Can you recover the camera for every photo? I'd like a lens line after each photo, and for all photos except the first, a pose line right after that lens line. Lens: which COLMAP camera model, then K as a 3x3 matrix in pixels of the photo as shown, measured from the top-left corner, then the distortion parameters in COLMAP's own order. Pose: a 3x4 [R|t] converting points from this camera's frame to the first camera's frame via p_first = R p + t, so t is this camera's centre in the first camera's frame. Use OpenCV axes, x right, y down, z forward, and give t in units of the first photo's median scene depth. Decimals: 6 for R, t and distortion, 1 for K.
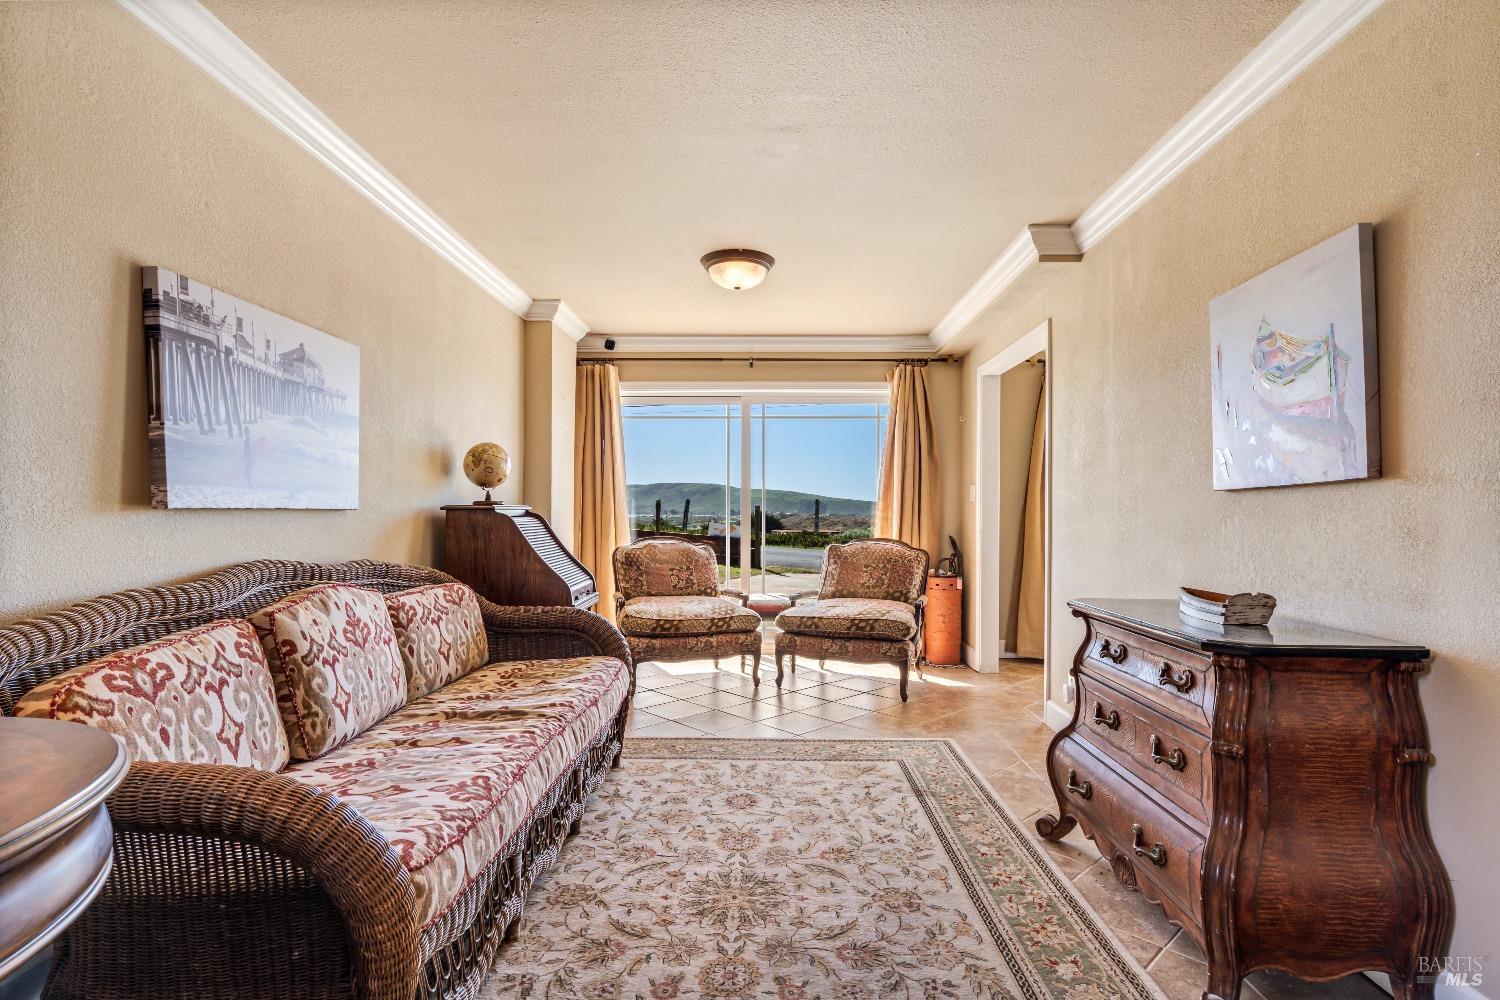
lens RADIAL K [[743.2, 0, 752.3], [0, 743.2, 505.9], [0, 0, 1]] dist [-0.005351, 0.001476]
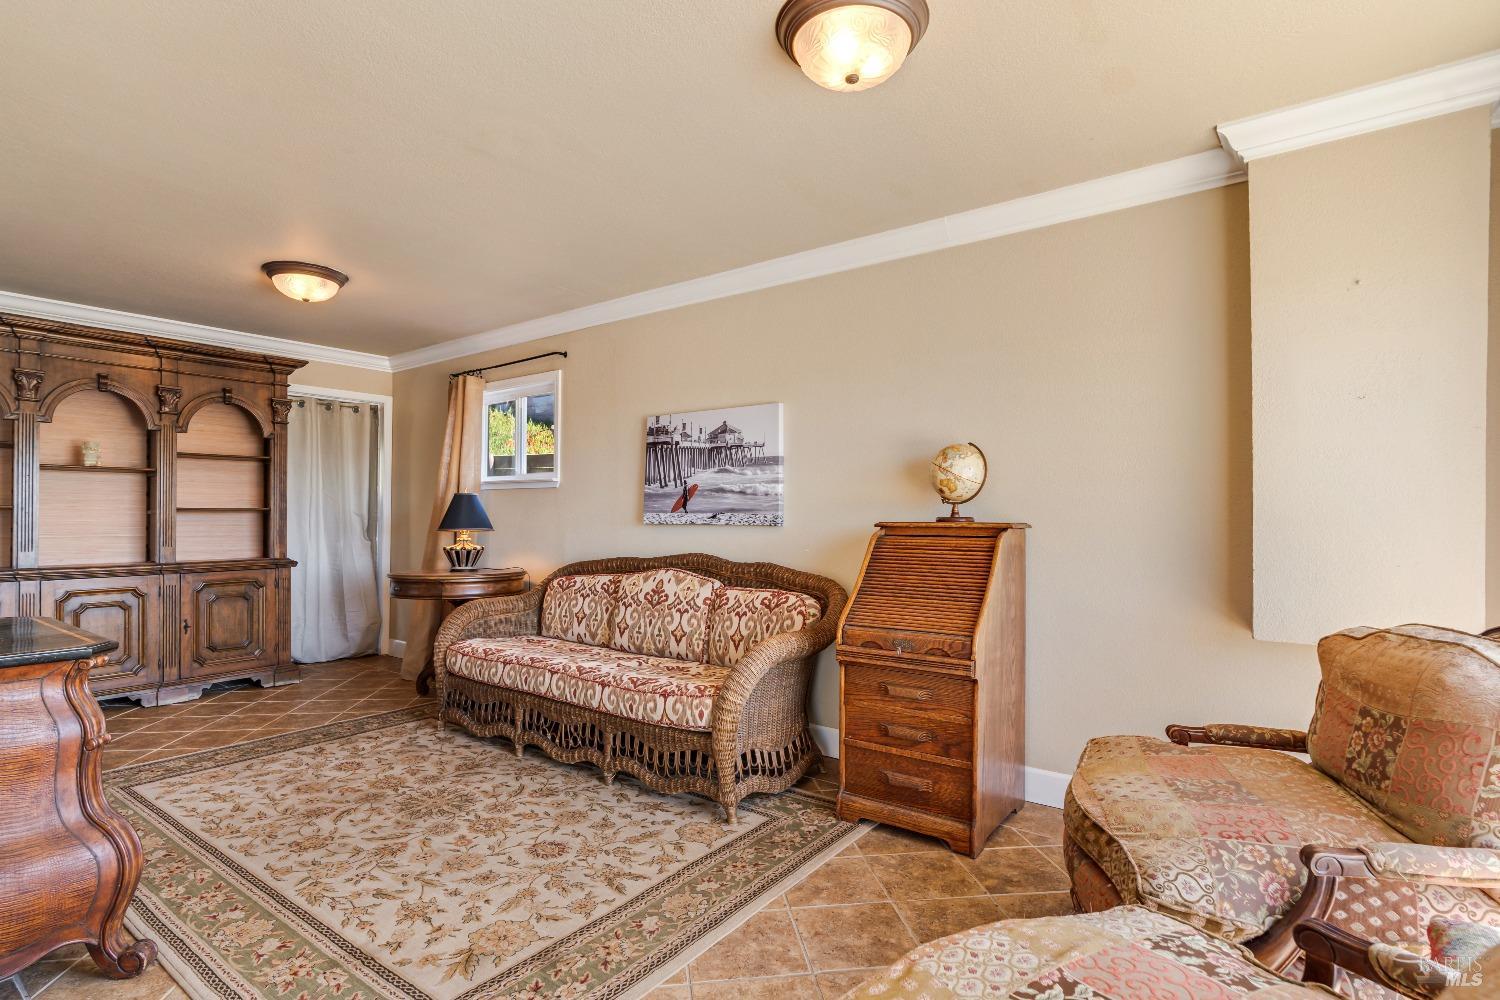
lens RADIAL K [[743.2, 0, 745.6], [0, 743.2, 513.0], [0, 0, 1]] dist [-0.005351, 0.001476]
pose [[-0.585203, -0.013126, -0.810781, 0.655925], [-0.001973, 0.999889, -0.014763, 0.002765], [0.810884, -0.007040, -0.585164, 1.947898]]
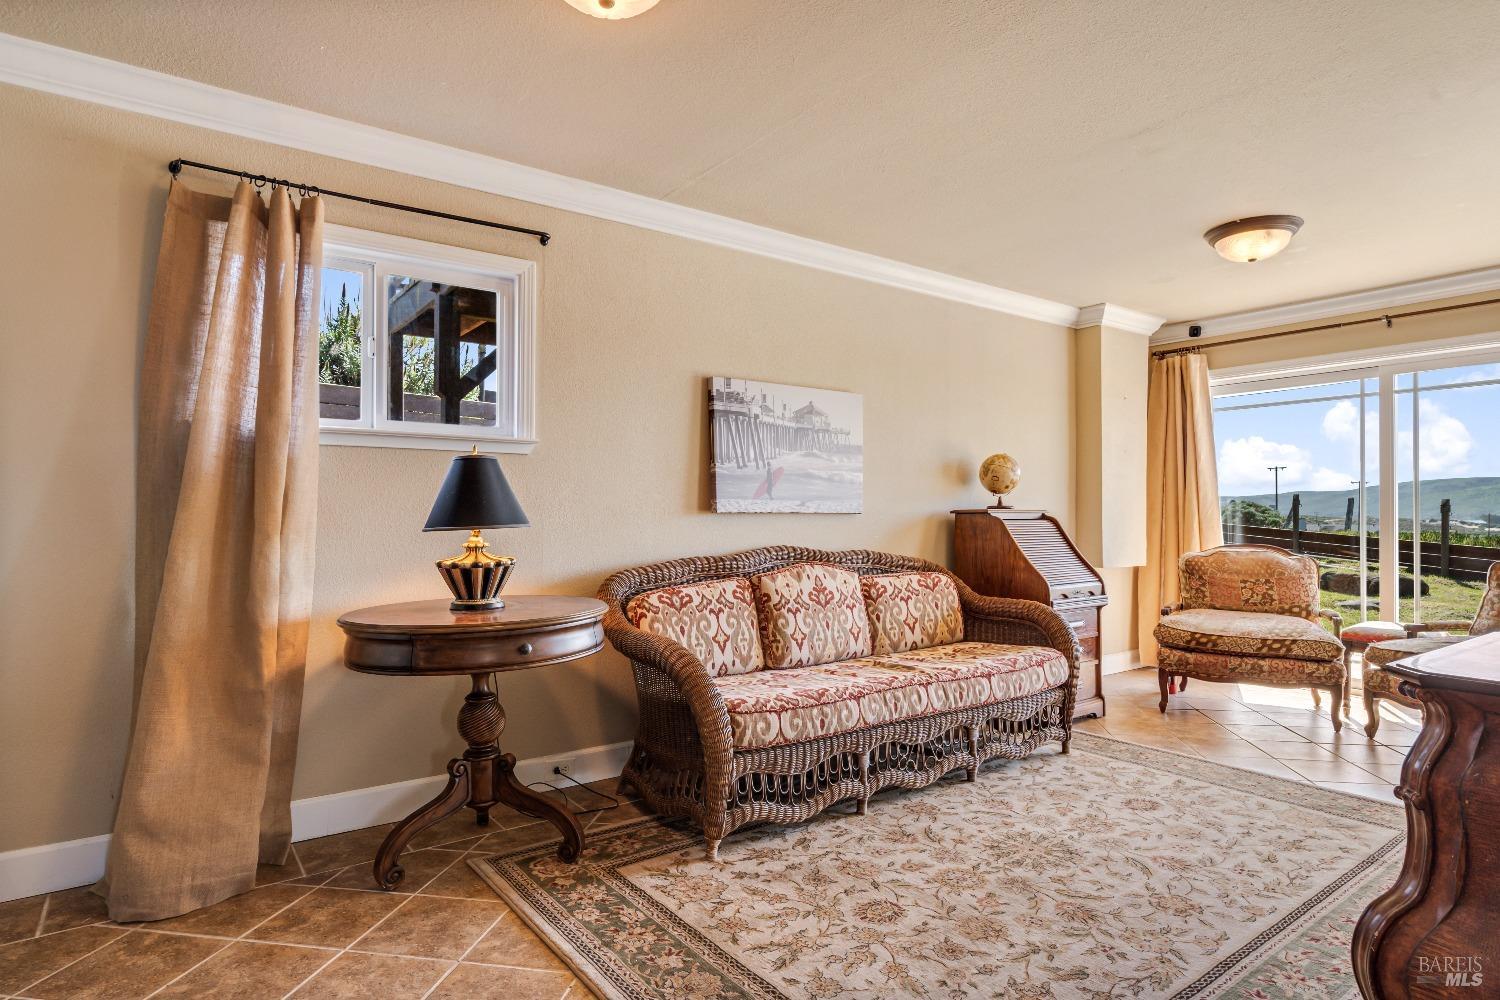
lens RADIAL K [[823.8, 0, 747.5], [0, 823.8, 511.9], [0, 0, 1]] dist [0.000933, 0.001582]
pose [[0.607770, -0.004994, -0.794098, 0.615148], [0.006120, 0.999980, -0.001605, 0.003909], [0.794090, -0.003884, 0.607788, -0.102715]]
